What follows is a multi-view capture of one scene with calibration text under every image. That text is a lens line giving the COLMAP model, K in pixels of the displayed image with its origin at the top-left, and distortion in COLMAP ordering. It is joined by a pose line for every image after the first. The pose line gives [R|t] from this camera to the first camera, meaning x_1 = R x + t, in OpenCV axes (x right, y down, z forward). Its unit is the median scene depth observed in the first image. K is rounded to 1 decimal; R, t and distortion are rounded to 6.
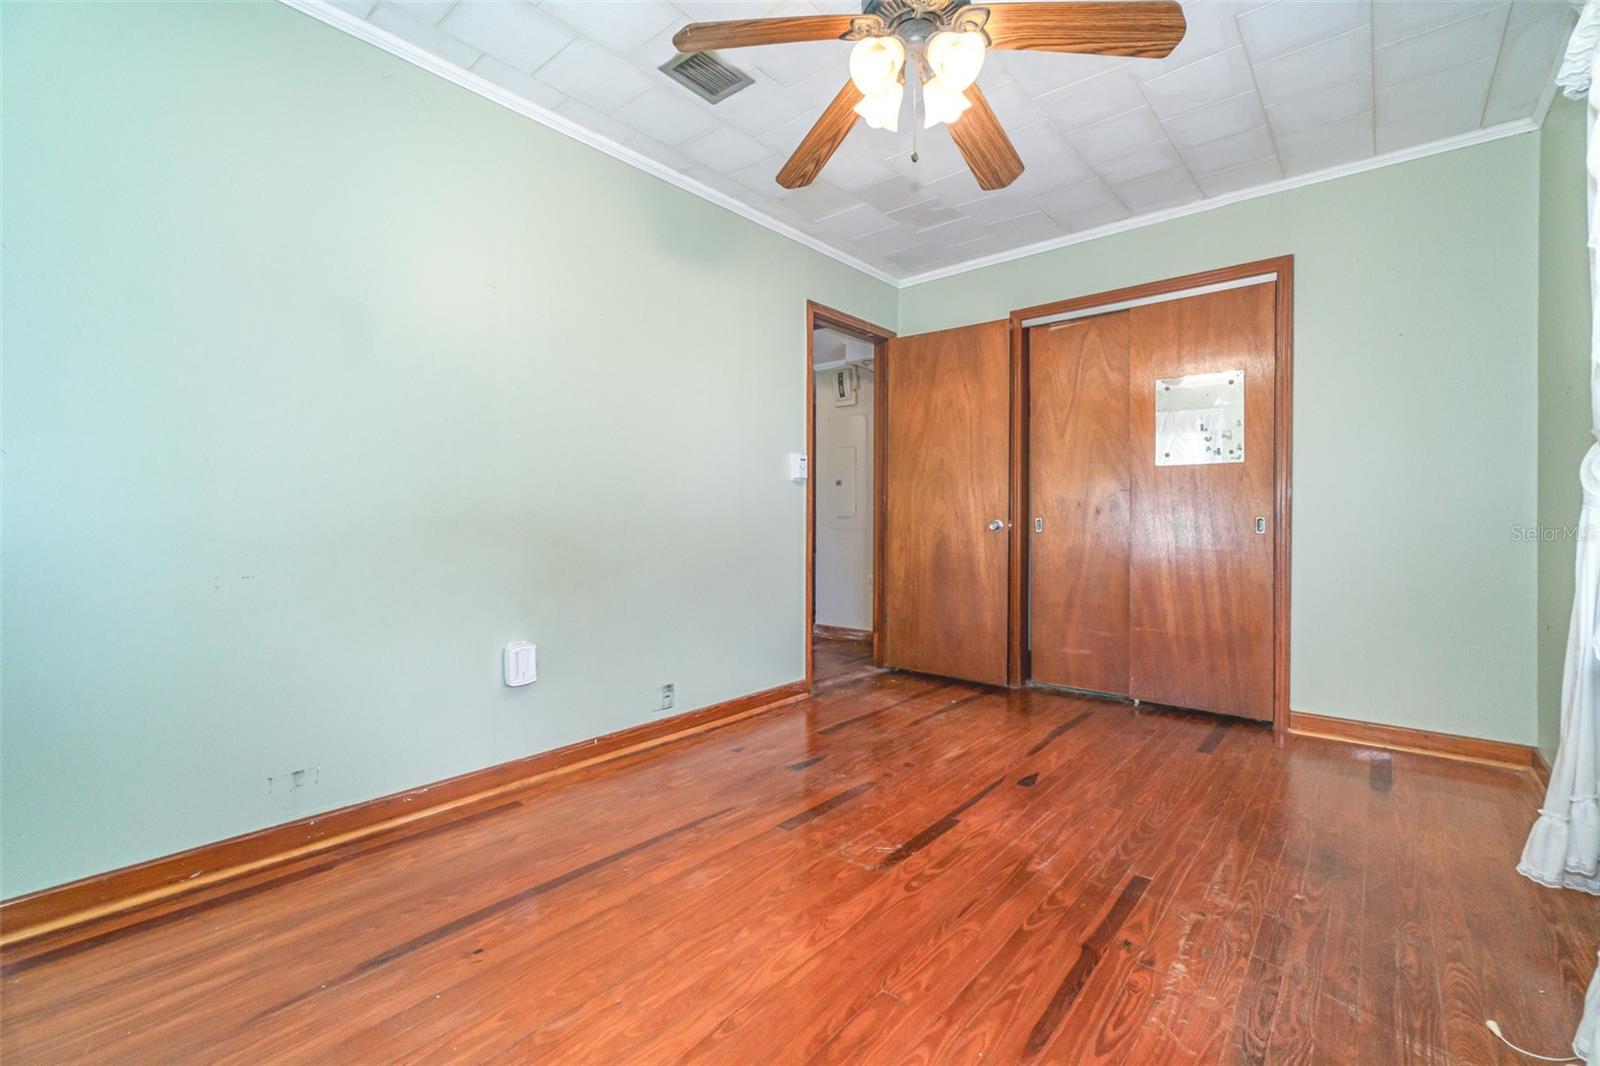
lens RADIAL K [[702.5, 0, 798.4], [0, 702.5, 524.3], [0, 0, 1]] dist [-0.003651, -0.000328]
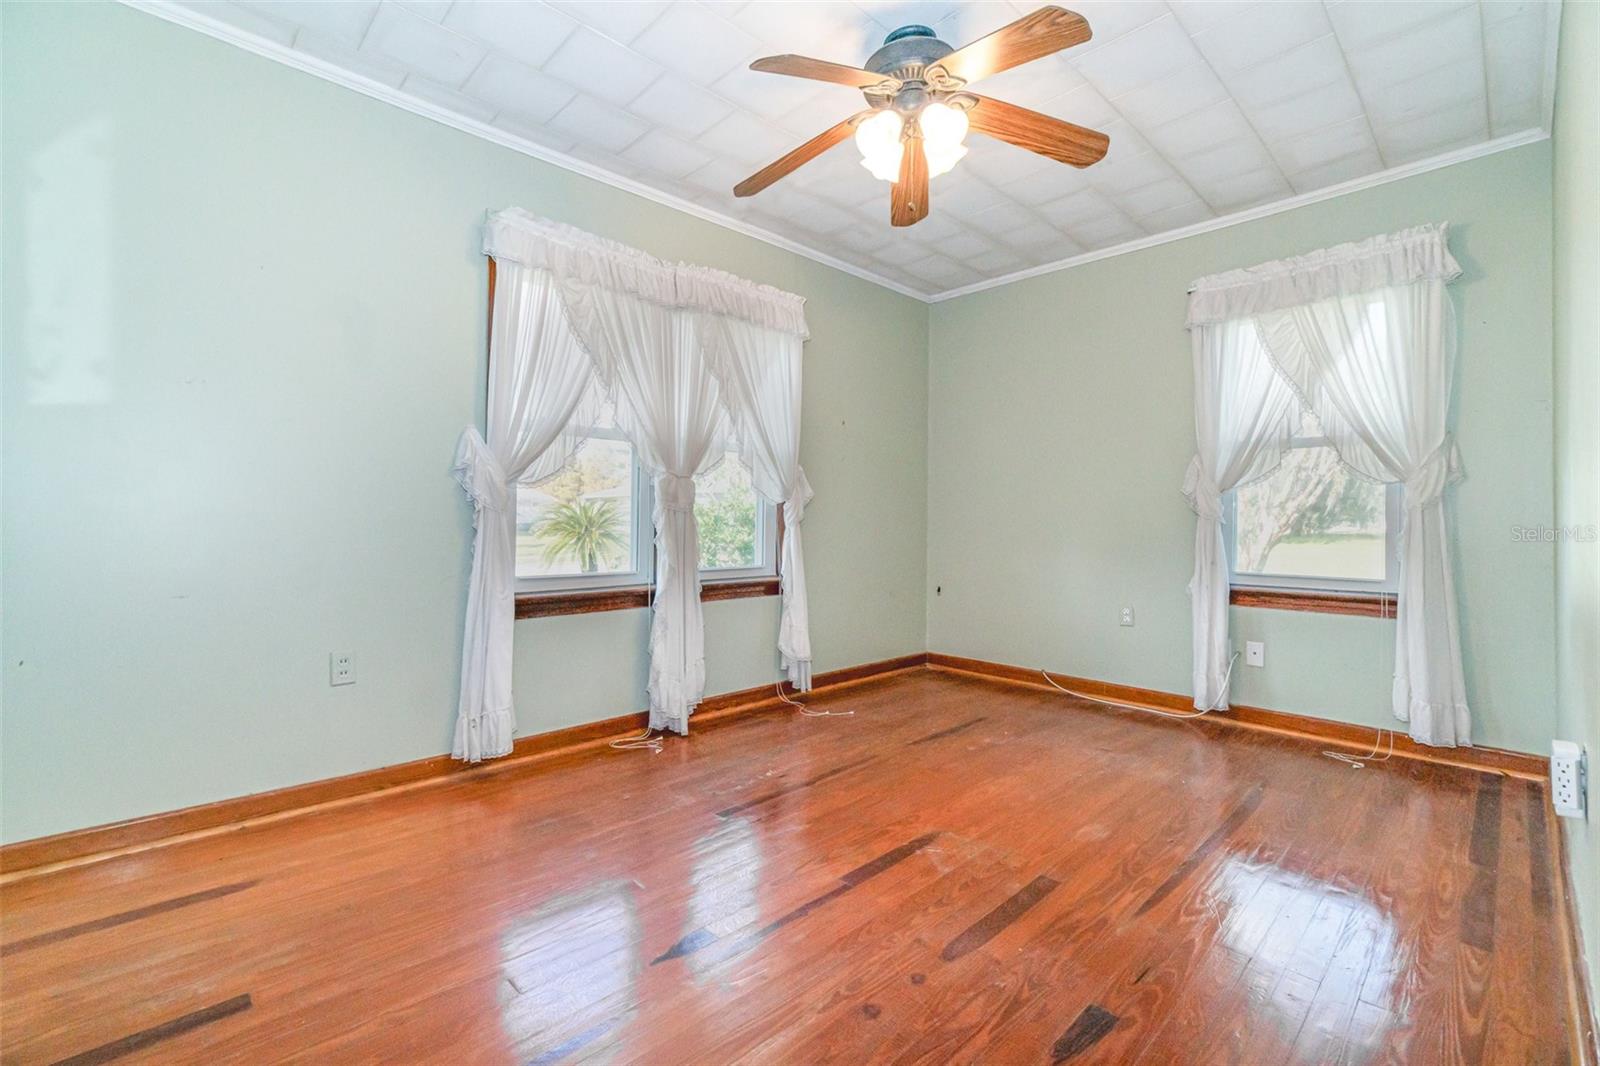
lens RADIAL K [[690.8, 0, 800.0], [0, 690.8, 533.0], [0, 0, 1]] dist [0.020357, 0.000026]
pose [[-0.994181, -0.013159, 0.106914, 0.204376], [-0.010208, 0.999553, 0.028102, -0.016916], [-0.107236, 0.026847, -0.993871, 1.912056]]
